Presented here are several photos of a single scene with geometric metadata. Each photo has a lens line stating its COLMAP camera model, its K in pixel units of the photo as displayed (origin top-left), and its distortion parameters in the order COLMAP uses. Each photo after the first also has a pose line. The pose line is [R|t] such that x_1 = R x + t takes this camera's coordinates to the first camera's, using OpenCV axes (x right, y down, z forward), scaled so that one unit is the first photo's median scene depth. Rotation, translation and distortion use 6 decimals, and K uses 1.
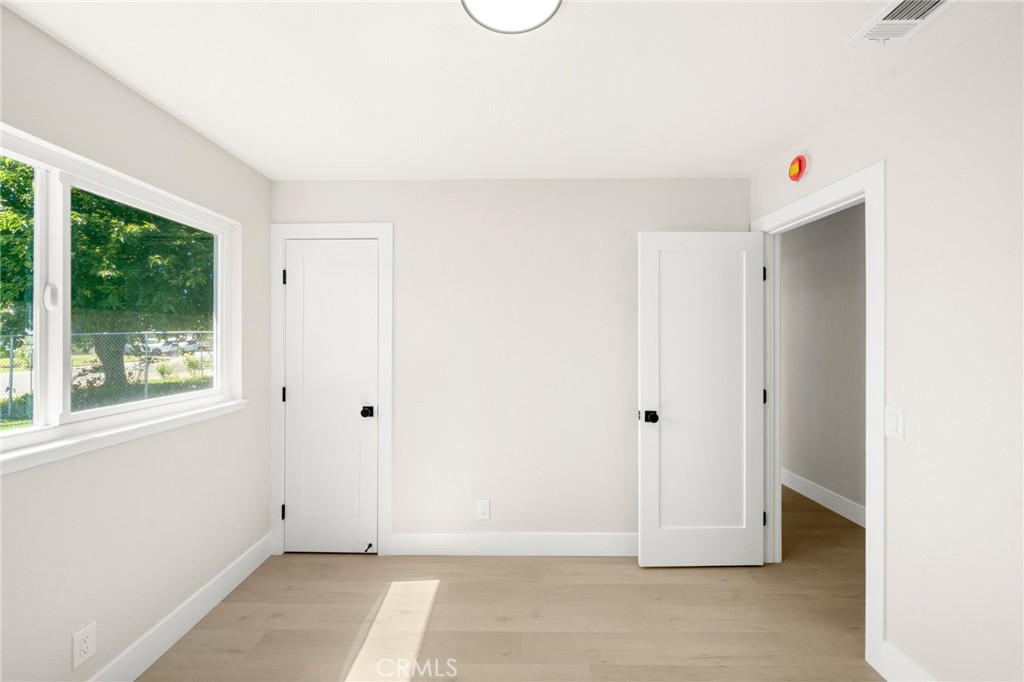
lens RADIAL K [[402.7, 0, 510.9], [0, 402.7, 339.8], [0, 0, 1]] dist [-0.001137, -0.000496]
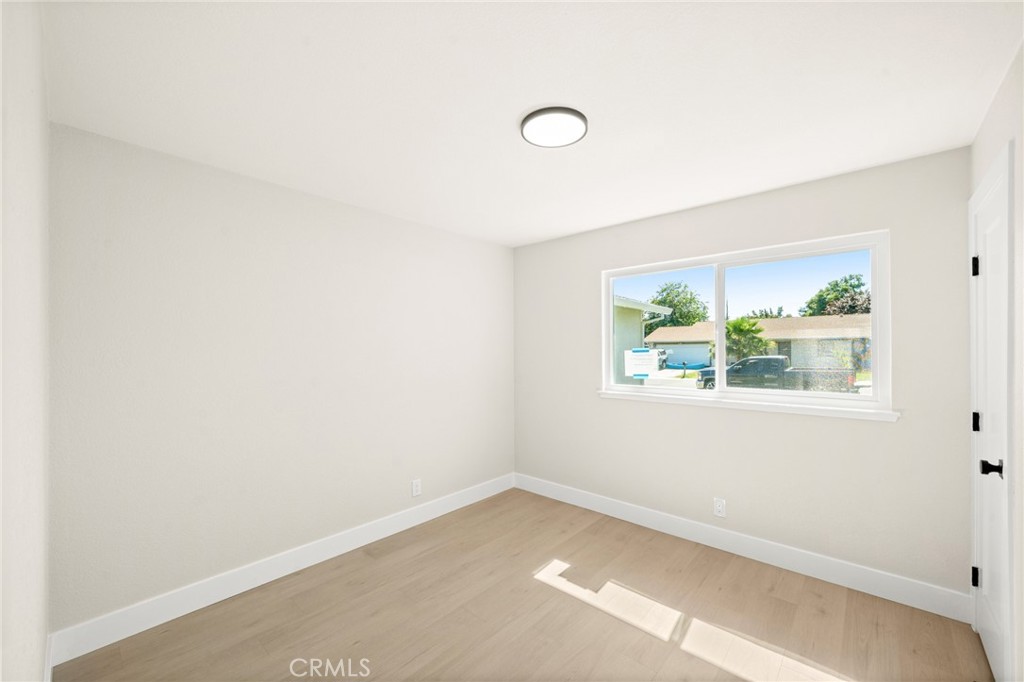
lens RADIAL K [[402.7, 0, 510.9], [0, 402.7, 339.8], [0, 0, 1]] dist [-0.001137, -0.000496]
pose [[-0.664466, -0.017531, -0.747113, 0.693095], [-0.002313, 0.999768, -0.021402, 0.001228], [0.747315, -0.012493, -0.664353, 1.013385]]
